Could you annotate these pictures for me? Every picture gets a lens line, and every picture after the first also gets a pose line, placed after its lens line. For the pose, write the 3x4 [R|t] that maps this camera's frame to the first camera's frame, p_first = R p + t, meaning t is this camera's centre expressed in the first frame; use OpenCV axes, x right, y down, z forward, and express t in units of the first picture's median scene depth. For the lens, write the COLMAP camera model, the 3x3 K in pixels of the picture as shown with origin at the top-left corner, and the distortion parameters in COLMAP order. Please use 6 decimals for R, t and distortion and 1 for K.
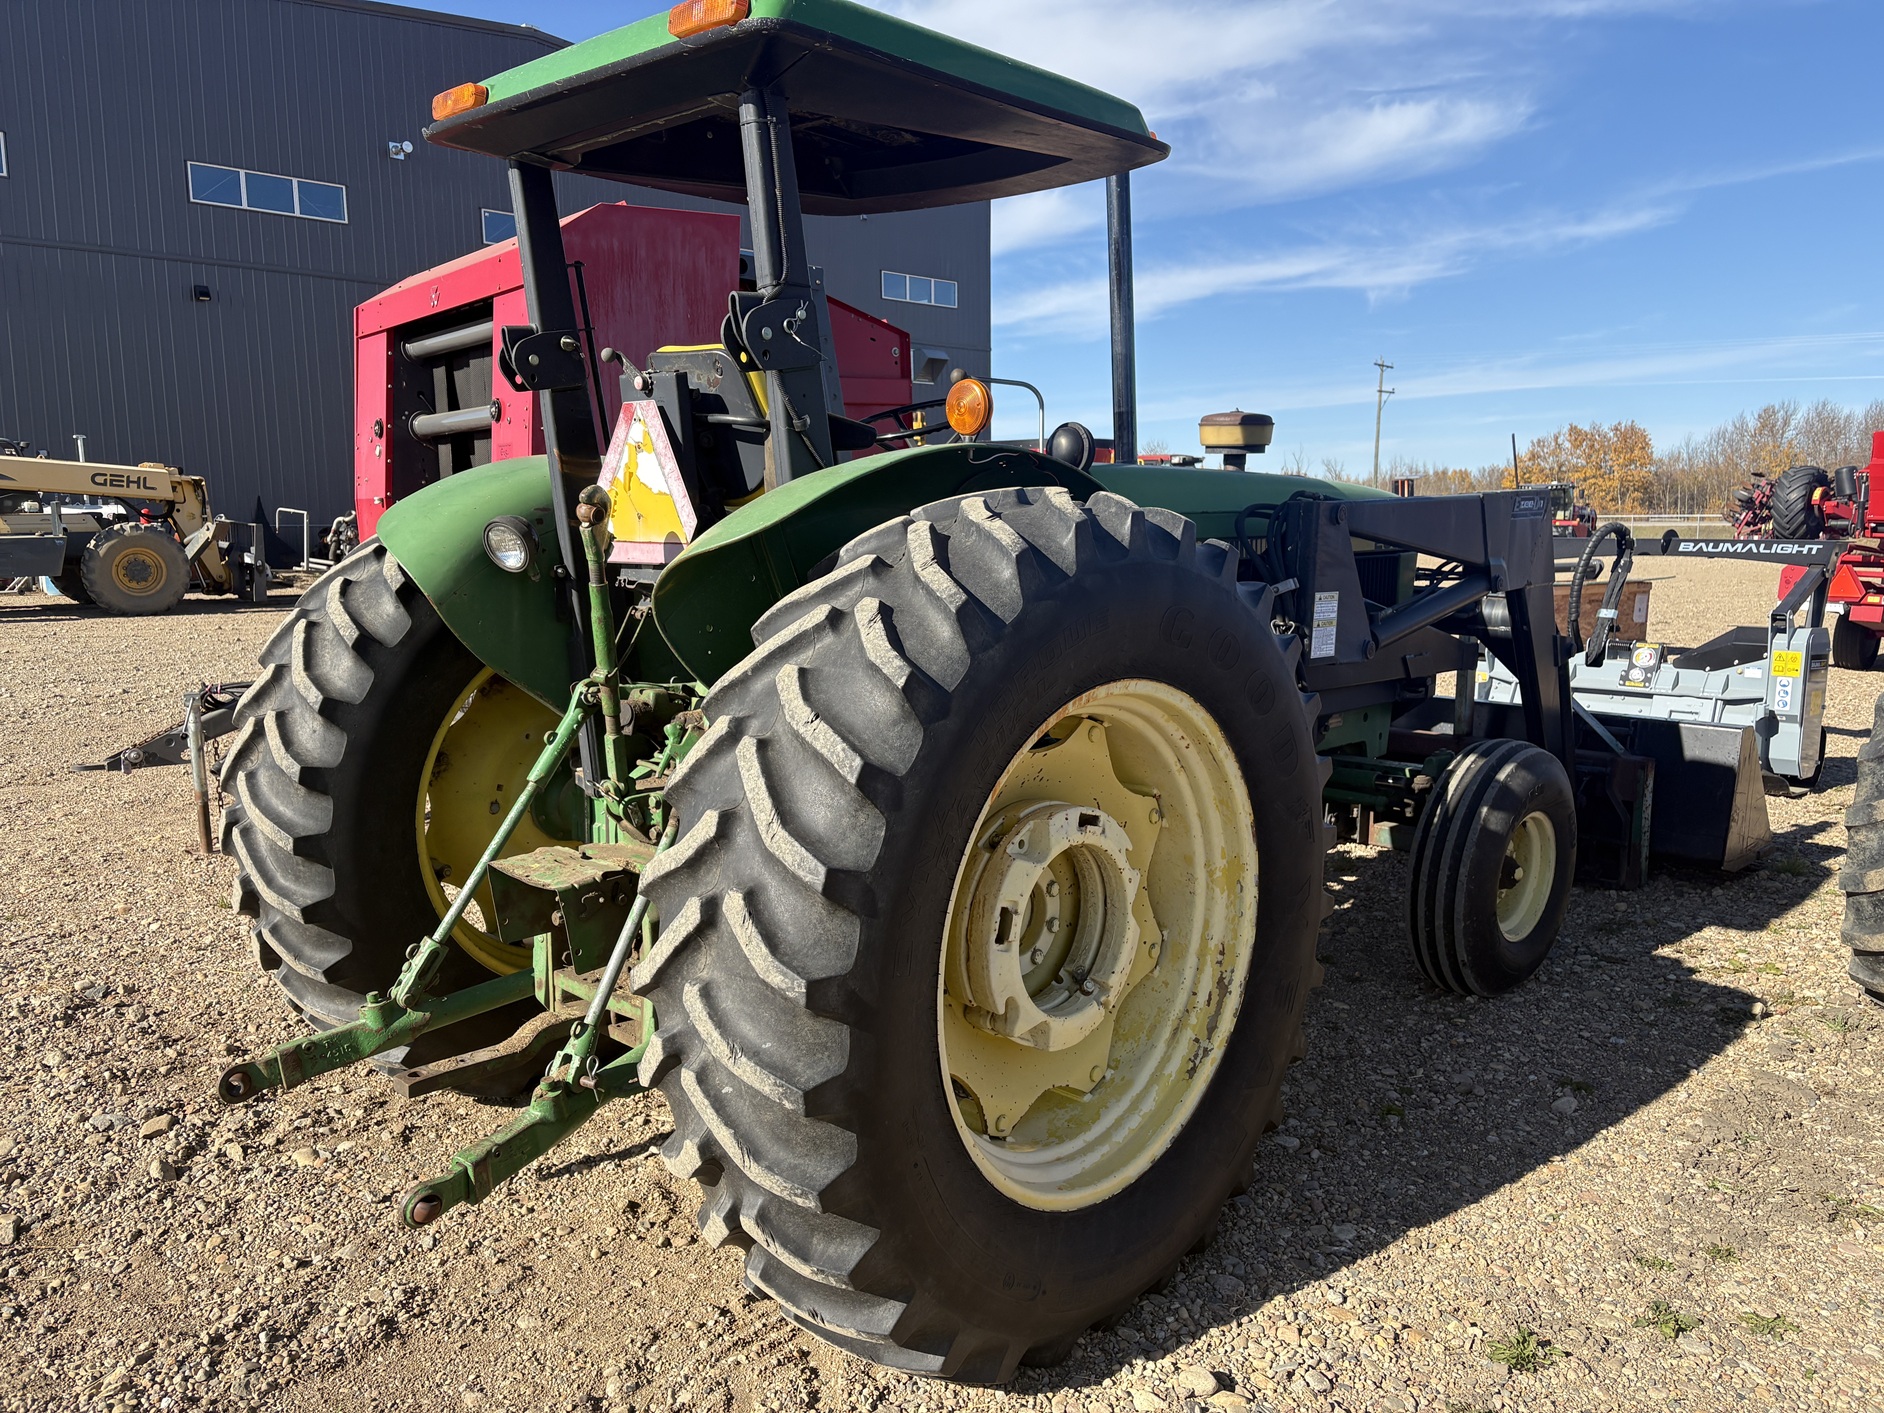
lens RADIAL K [[1422.3, 0, 942.0], [0, 1422.3, 706.5], [0, 0, 1]] dist [0.007394, 0.002115]
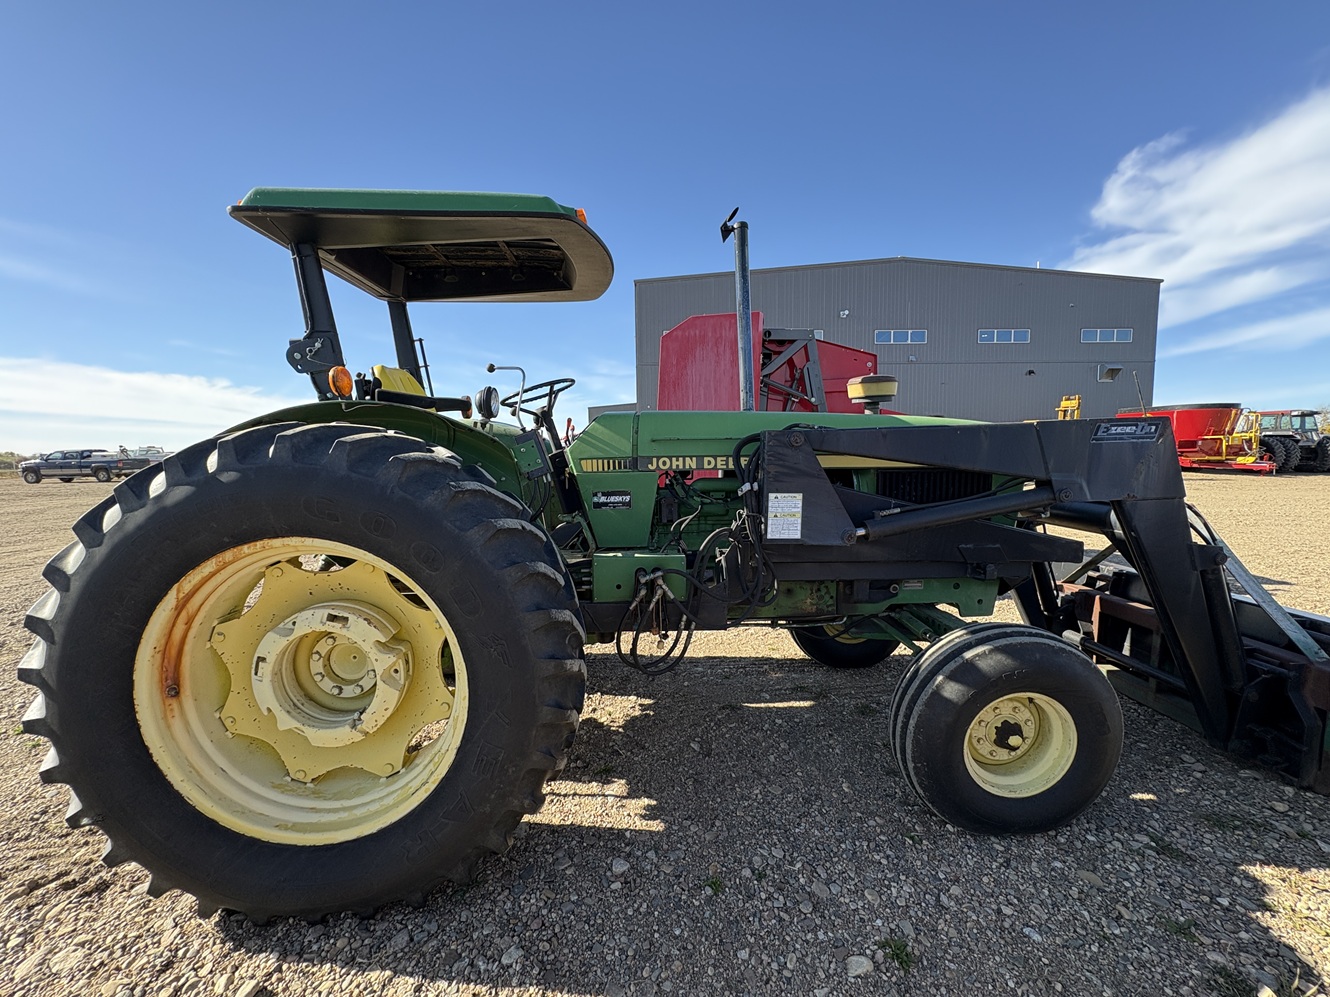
lens RADIAL K [[522.1, 0, 665.0], [0, 522.1, 498.5], [0, 0, 1]] dist [-0.000673, -0.000173]
pose [[0.729636, 0.060622, -0.681143, 0.543082], [-0.086874, 0.996210, -0.004396, -0.063123], [0.678295, 0.062381, 0.732137, 0.540282]]
